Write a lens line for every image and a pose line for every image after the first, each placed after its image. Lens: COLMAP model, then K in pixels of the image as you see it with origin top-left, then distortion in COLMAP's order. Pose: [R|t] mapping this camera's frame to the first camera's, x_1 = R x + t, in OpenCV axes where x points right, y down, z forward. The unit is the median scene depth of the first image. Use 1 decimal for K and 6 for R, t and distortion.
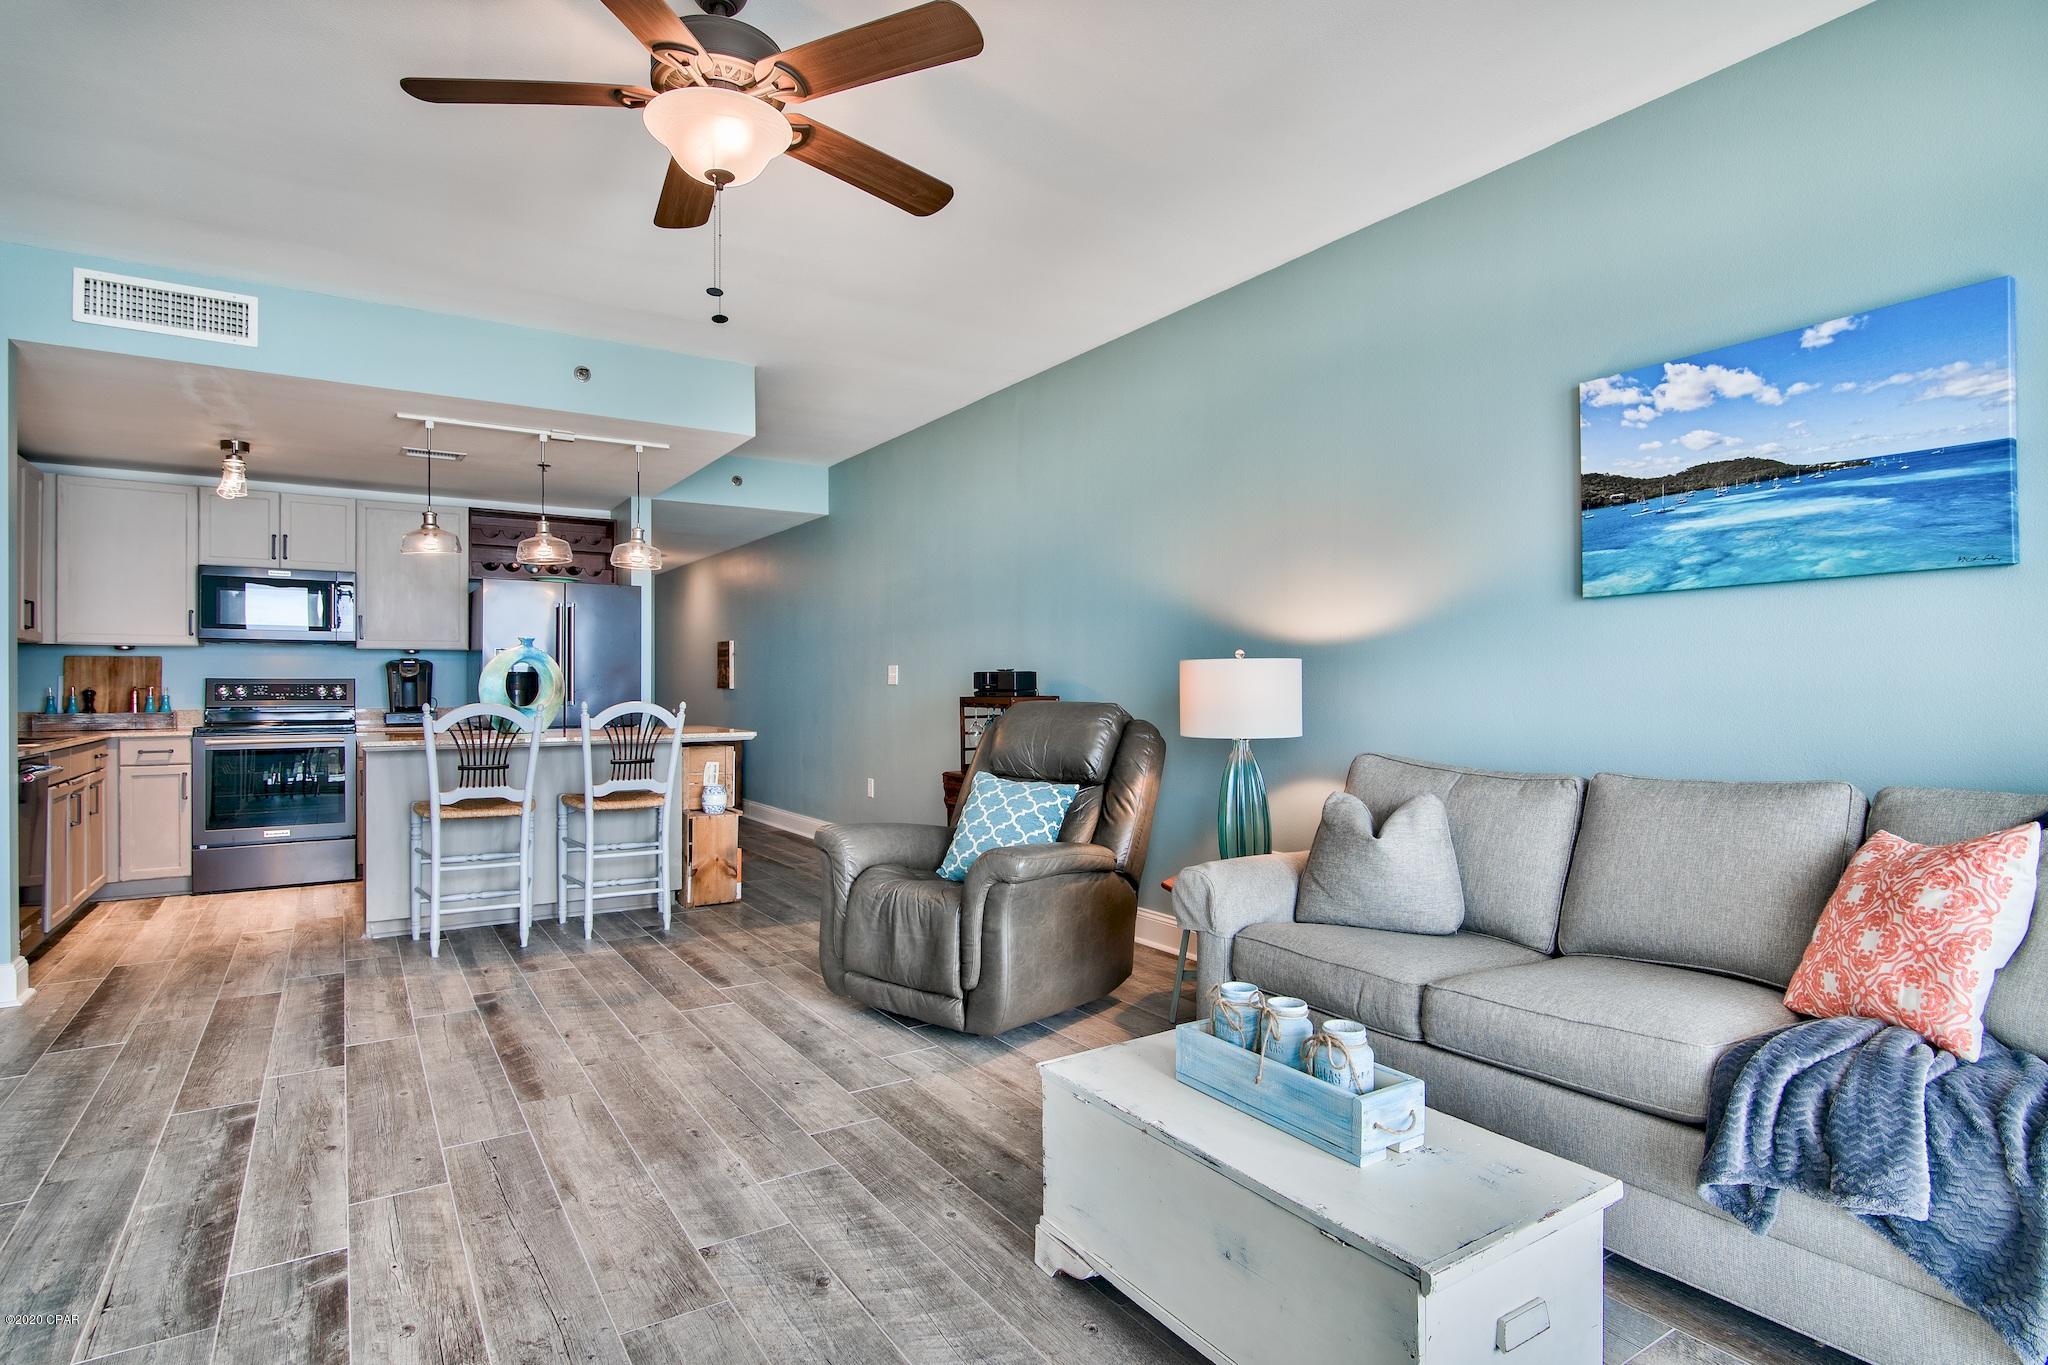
lens RADIAL K [[1039.3, 0, 1007.0], [0, 1039.3, 692.3], [0, 0, 1]] dist [-0.006756, 0.002806]
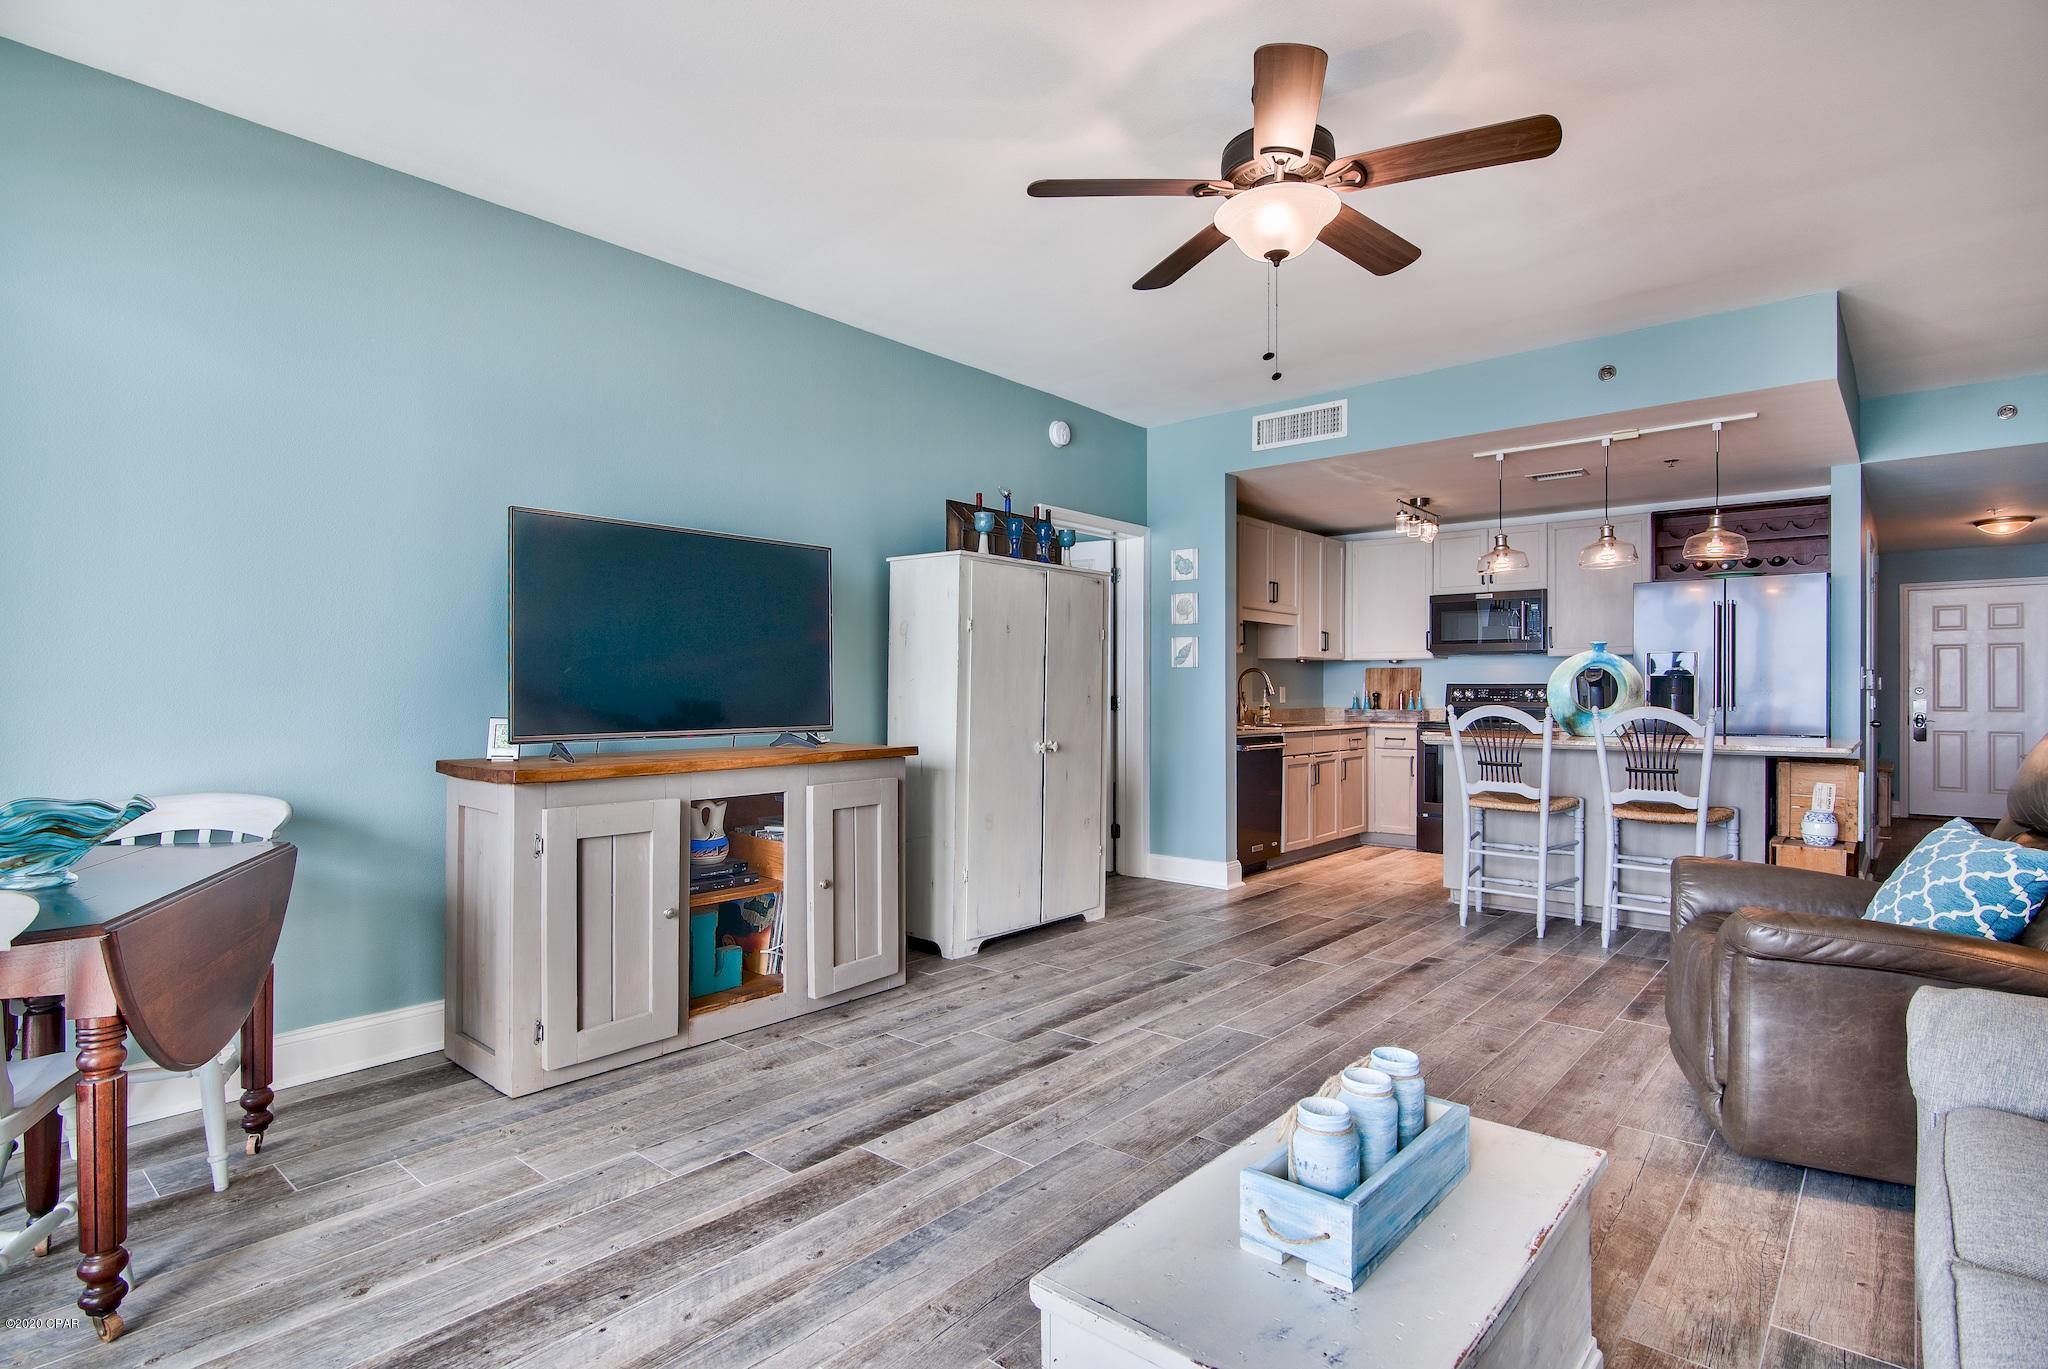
lens RADIAL K [[1039.3, 0, 1035.7], [0, 1039.3, 694.2], [0, 0, 1]] dist [-0.006756, 0.002806]
pose [[0.282643, 0.004937, -0.959212, 0.453257], [-0.007008, 0.999971, 0.003082, -0.001520], [0.959200, 0.005851, 0.282669, 0.239135]]
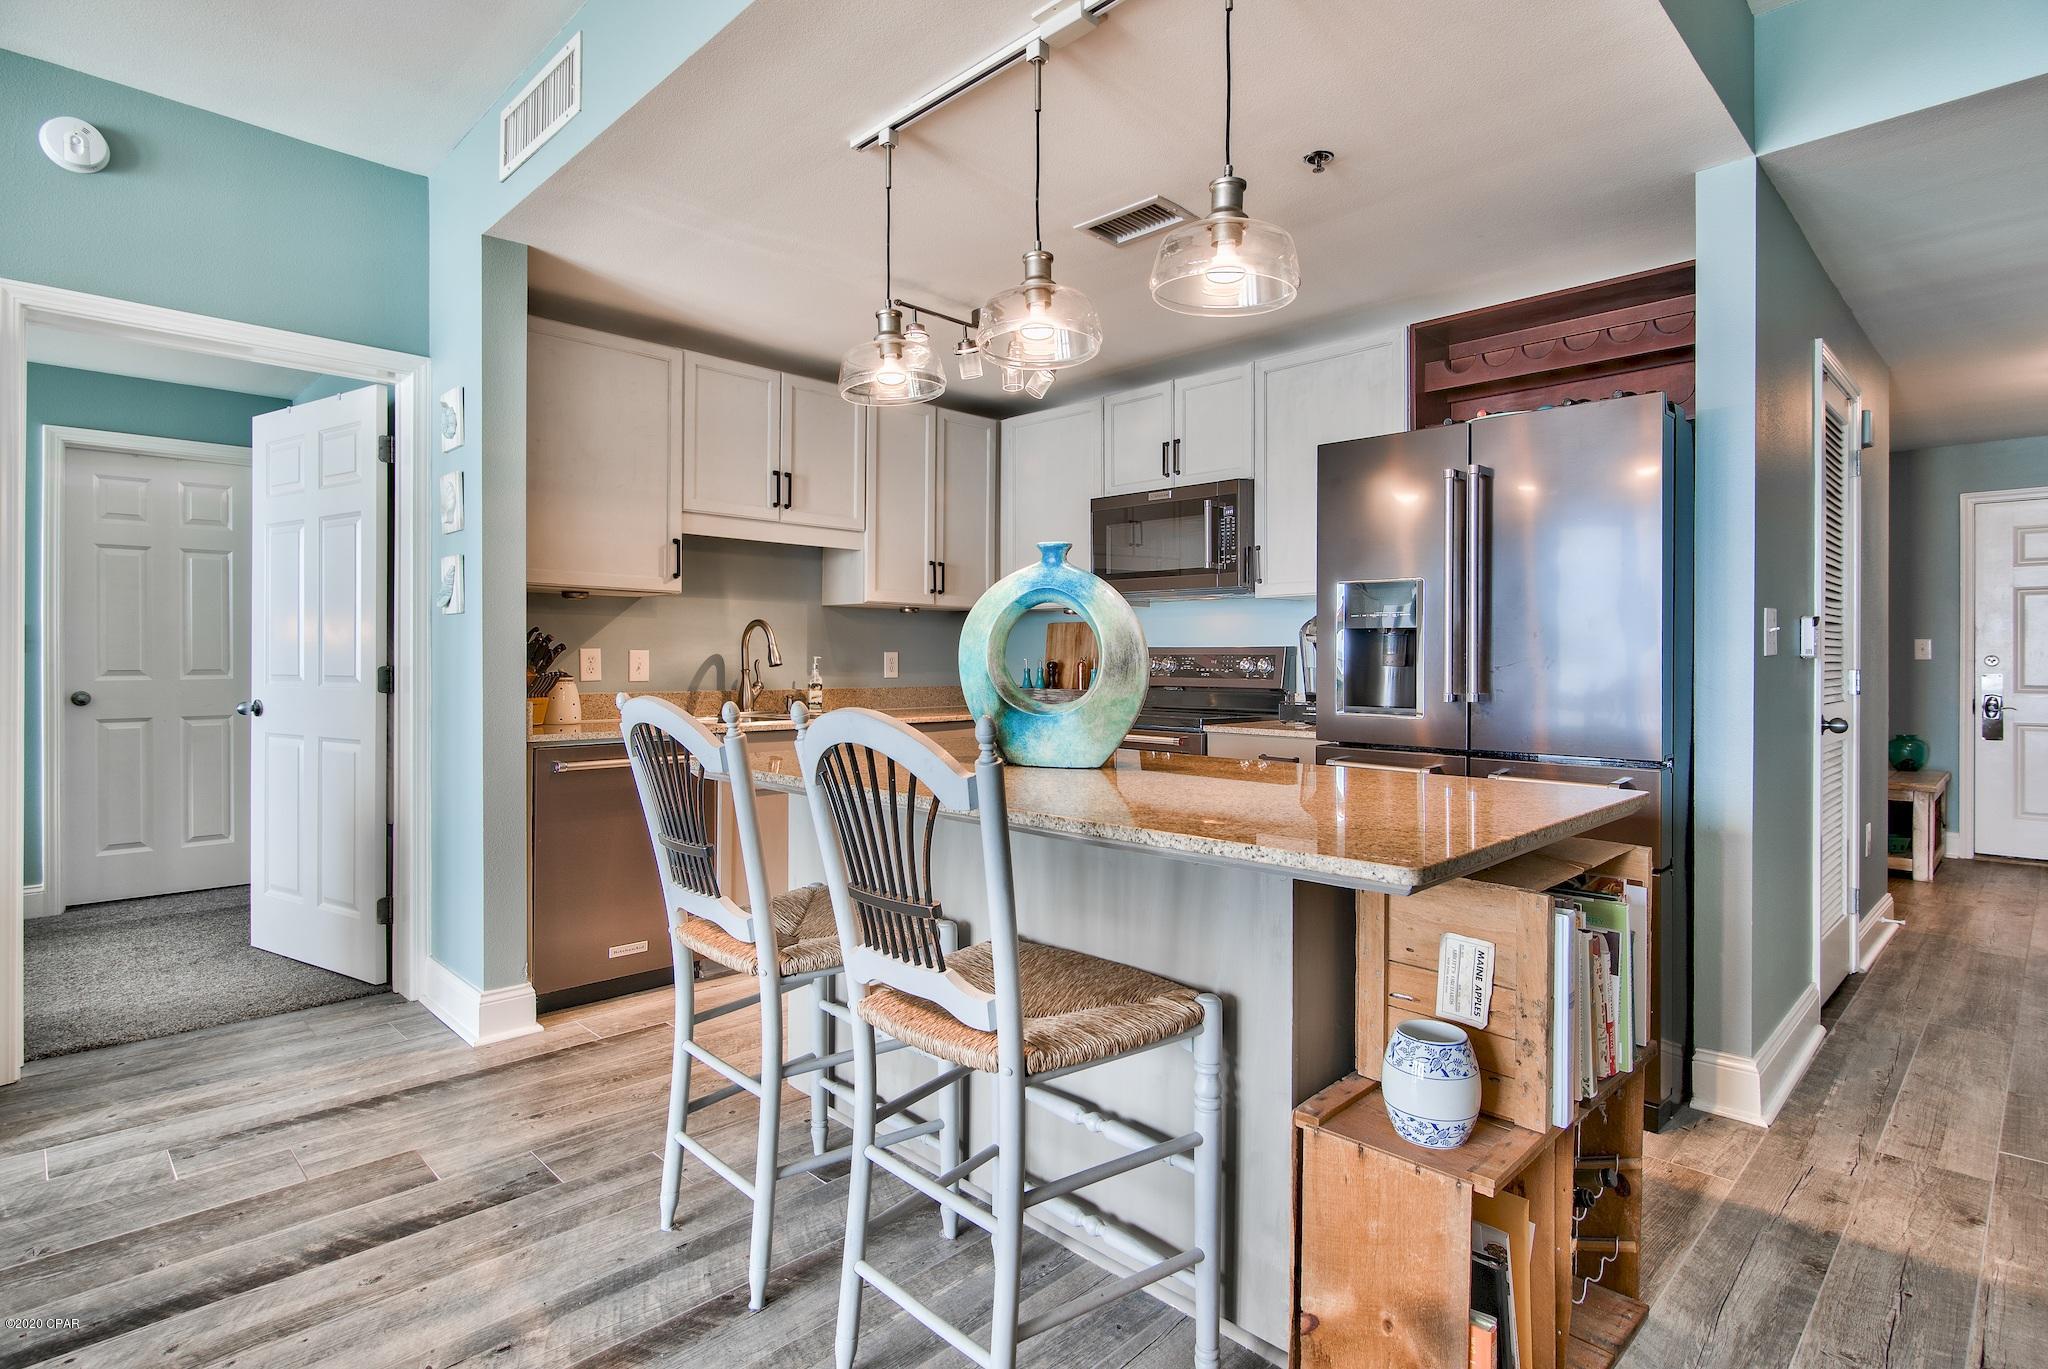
lens RADIAL K [[1039.3, 0, 1060.2], [0, 1039.3, 662.8], [0, 0, 1]] dist [-0.006756, 0.002806]
pose [[0.218136, 0.005758, -0.975901, -0.053907], [-0.008745, 0.999954, 0.003945, -0.006511], [0.975879, 0.007674, 0.218176, 1.162464]]
